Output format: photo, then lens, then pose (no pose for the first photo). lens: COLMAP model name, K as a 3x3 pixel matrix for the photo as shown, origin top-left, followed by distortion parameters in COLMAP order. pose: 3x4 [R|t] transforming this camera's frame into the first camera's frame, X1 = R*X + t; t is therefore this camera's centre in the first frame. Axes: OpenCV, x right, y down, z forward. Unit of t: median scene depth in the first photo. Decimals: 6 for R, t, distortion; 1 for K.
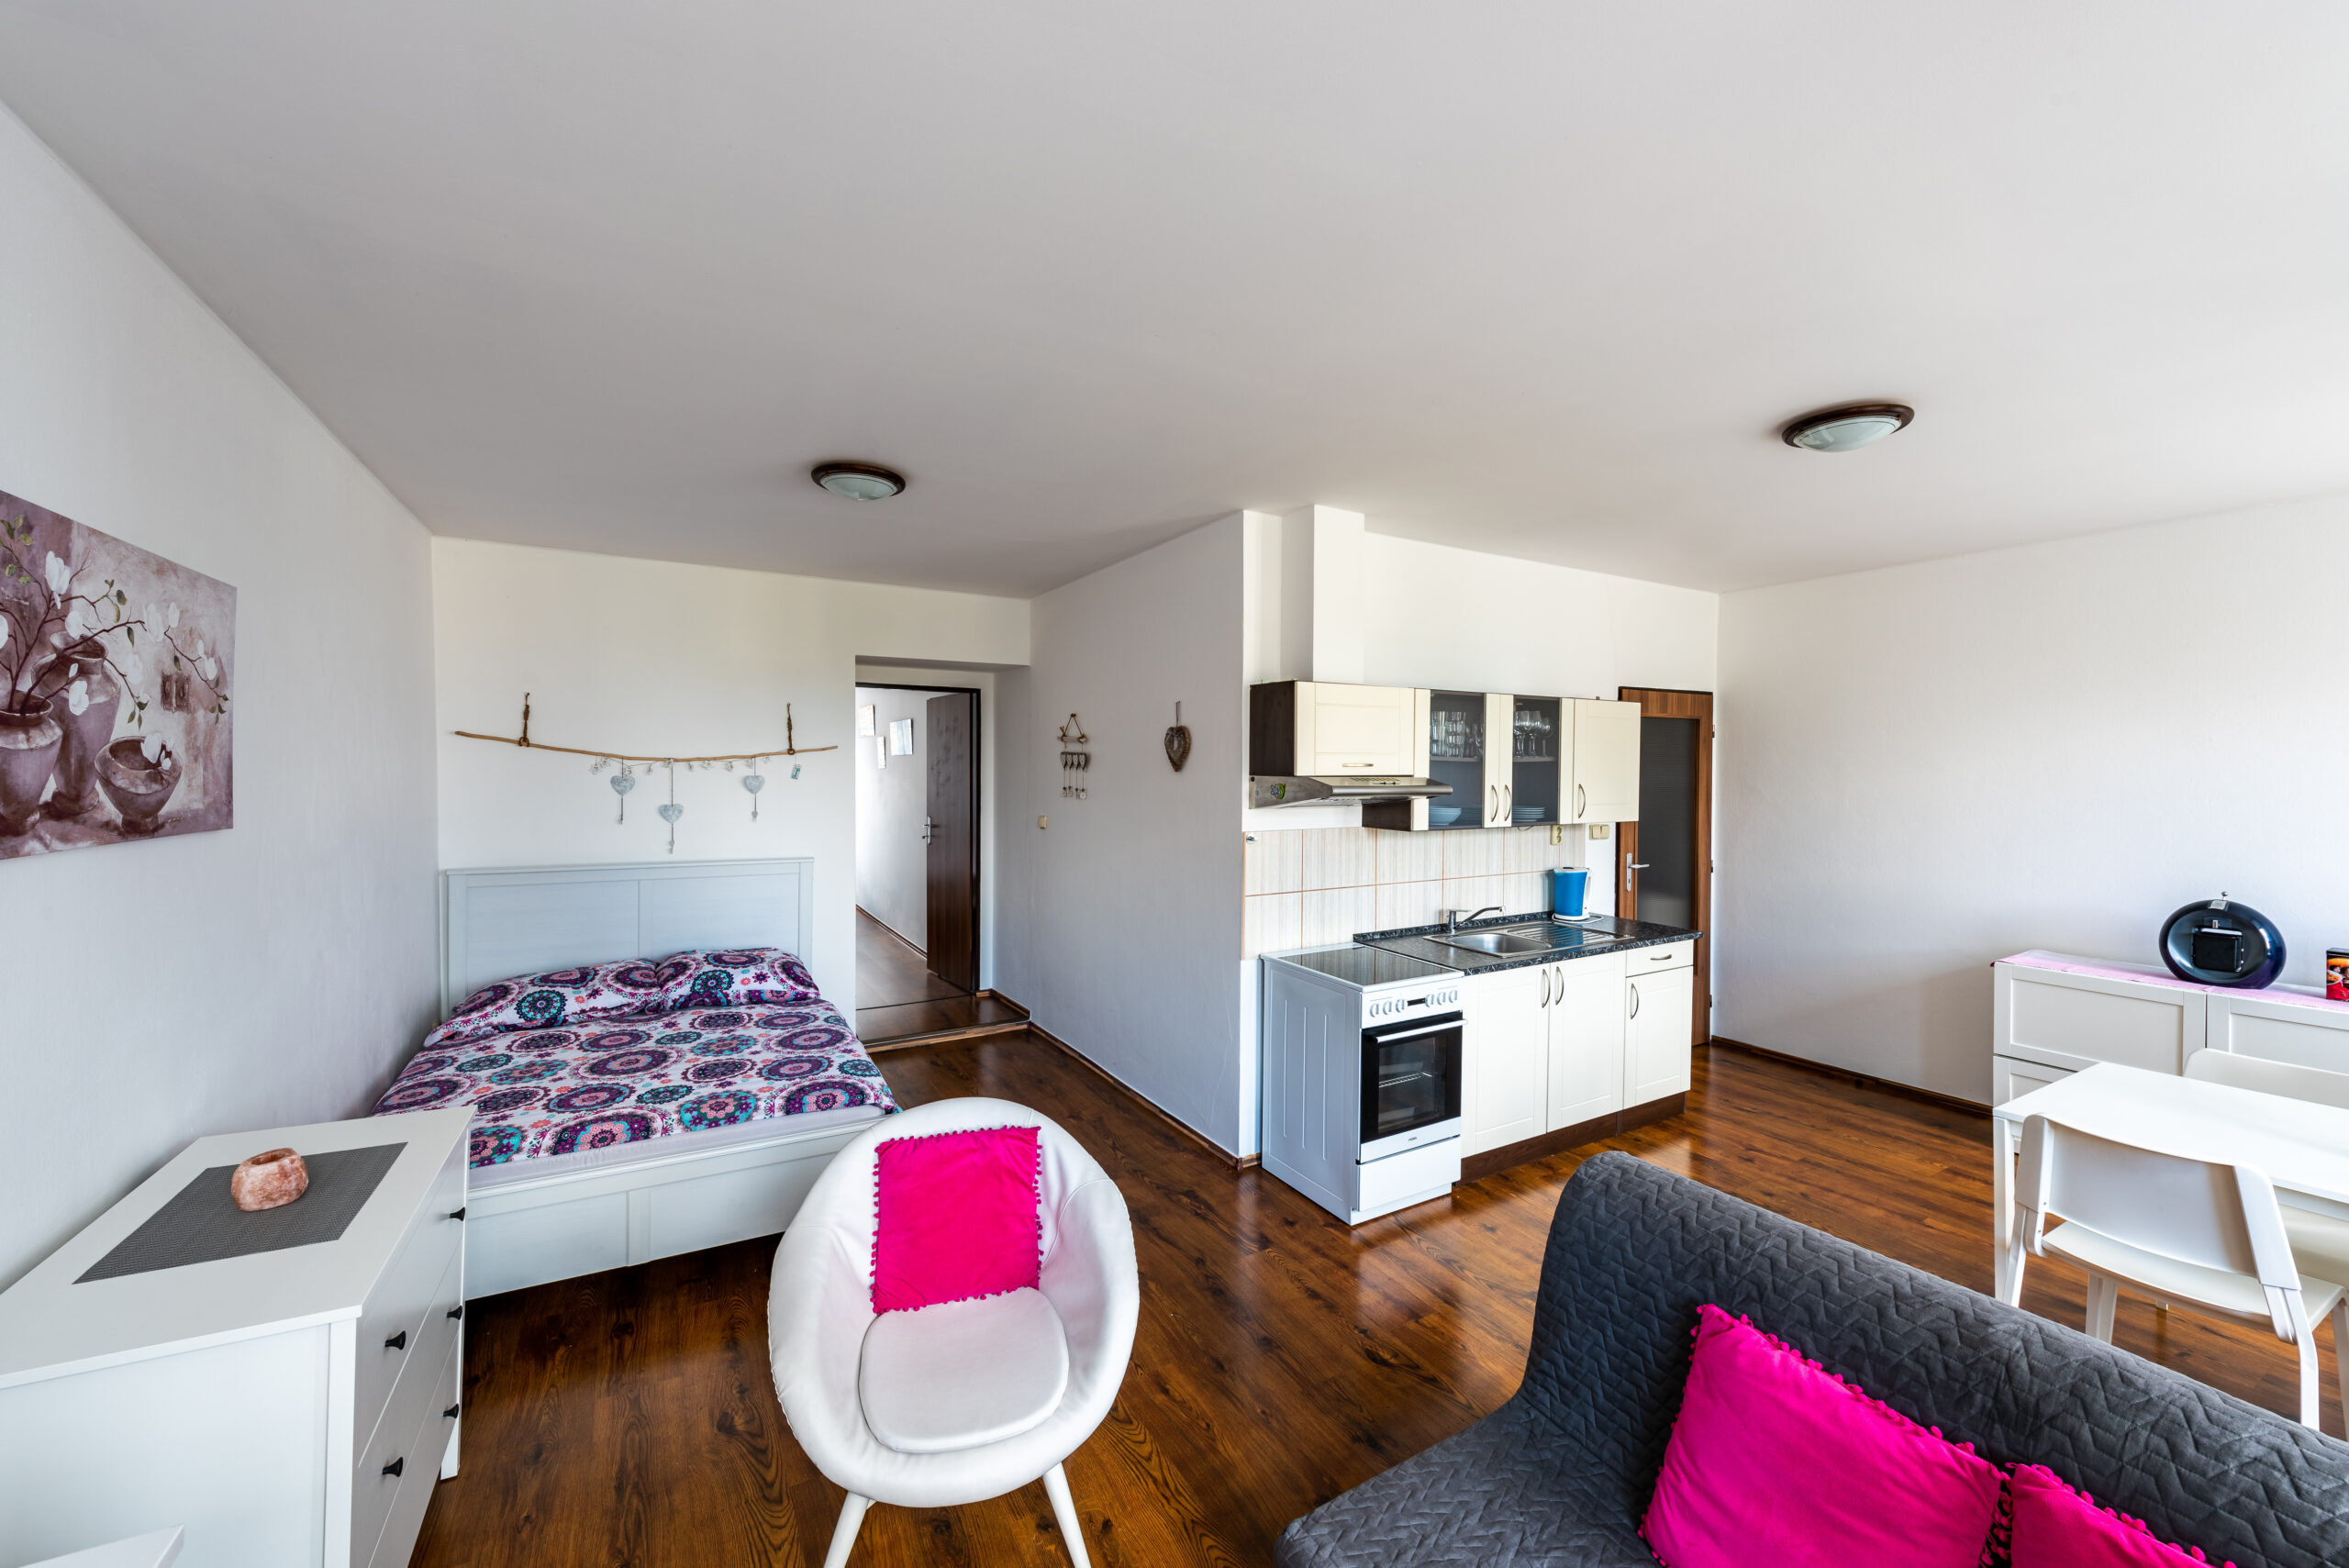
lens RADIAL K [[901.6, 0, 1189.8], [0, 901.6, 780.5], [0, 0, 1]] dist [0.006862, -0.000280]
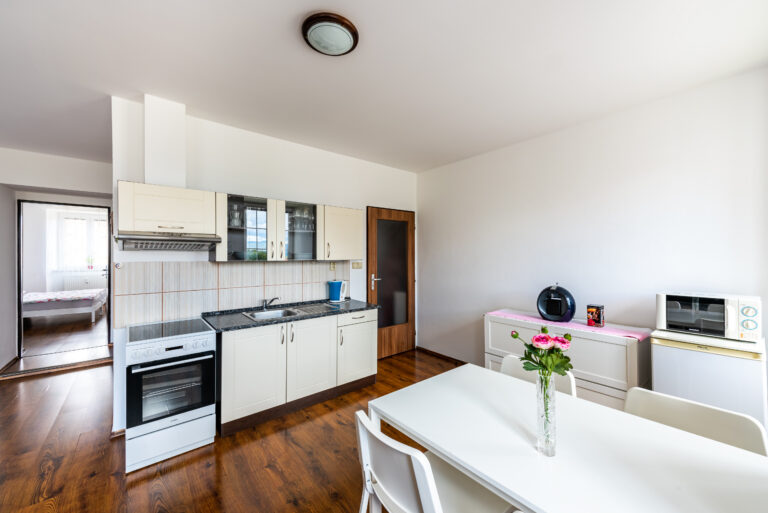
lens RADIAL K [[294.8, 0, 385.9], [0, 294.8, 257.8], [0, 0, 1]] dist [0.006862, -0.000280]
pose [[0.987133, -0.006110, 0.159784, 0.568656], [0.007089, 0.999959, -0.005557, 0.058212], [-0.159743, 0.006618, 0.987136, 0.295669]]
